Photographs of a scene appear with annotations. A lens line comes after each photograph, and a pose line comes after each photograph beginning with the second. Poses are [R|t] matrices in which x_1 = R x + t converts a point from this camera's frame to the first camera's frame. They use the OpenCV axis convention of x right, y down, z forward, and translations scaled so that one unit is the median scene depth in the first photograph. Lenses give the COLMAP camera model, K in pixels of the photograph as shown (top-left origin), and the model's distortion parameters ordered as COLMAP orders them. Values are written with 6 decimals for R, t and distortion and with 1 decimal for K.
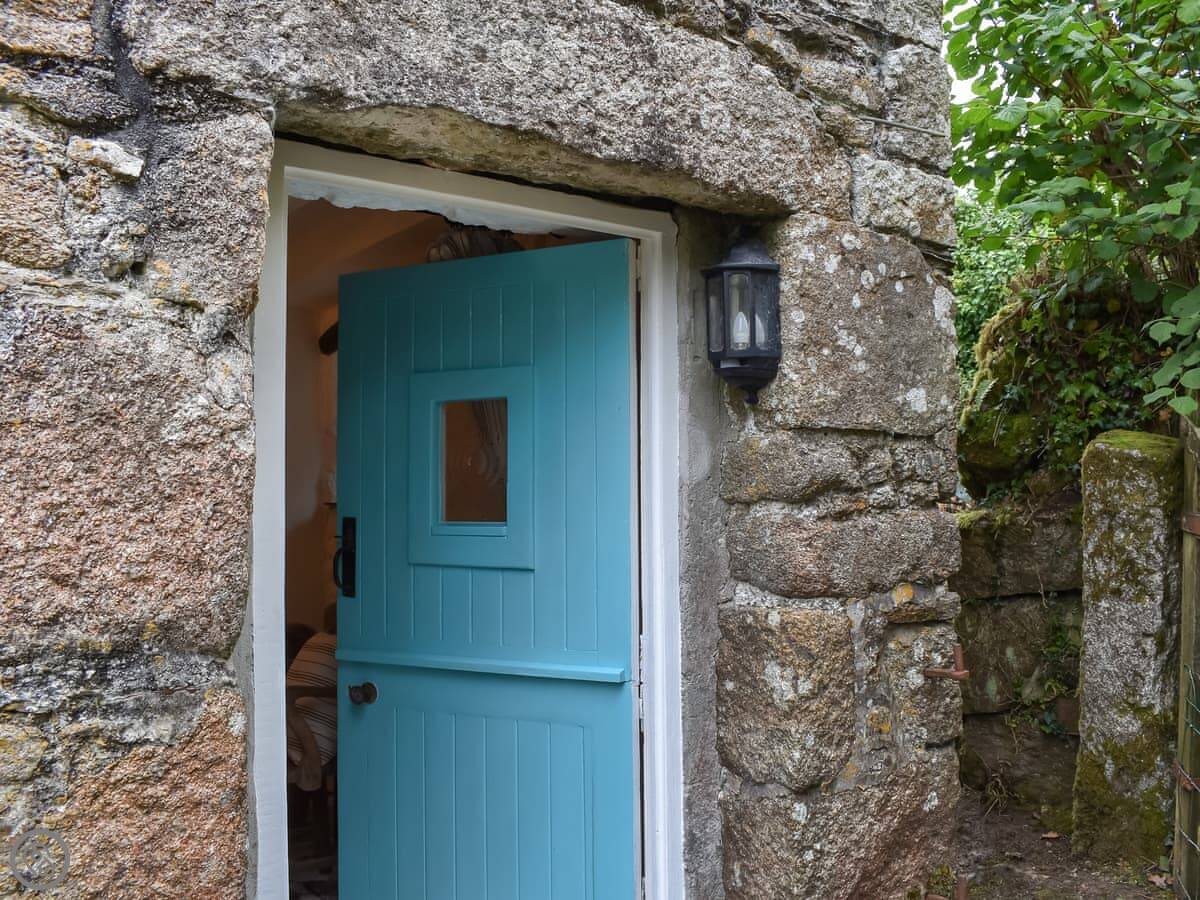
lens RADIAL K [[989.0, 0, 593.3], [0, 989.0, 421.6], [0, 0, 1]] dist [-0.086179, 0.013443]
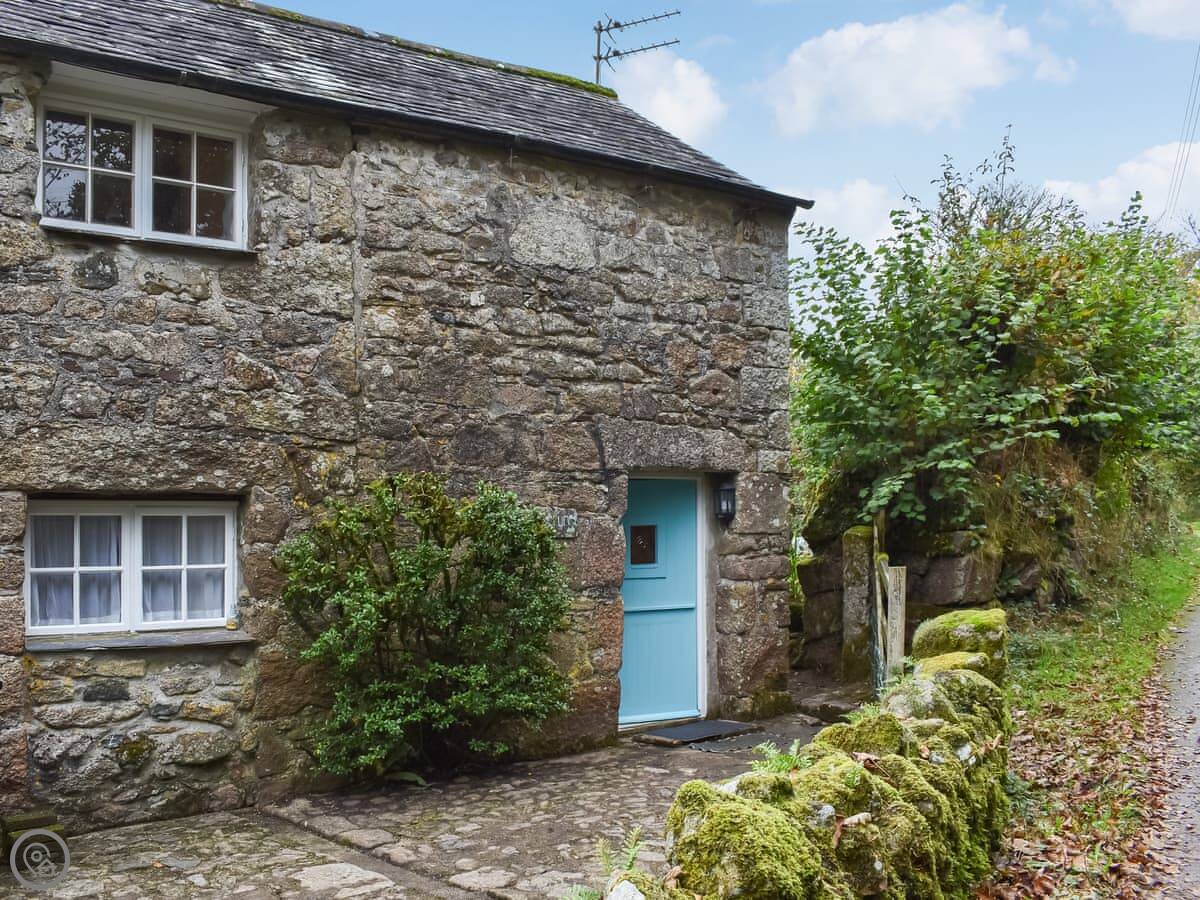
lens RADIAL K [[1032.5, 0, 600.0], [0, 1032.5, 450.0], [0, 0, 1]] dist [-0.081316, 0.011205]
pose [[0.998750, 0.007088, 0.049471, -0.484791], [-0.007301, 0.999965, 0.004126, -0.306277], [-0.049440, -0.004482, 0.998767, -2.700165]]
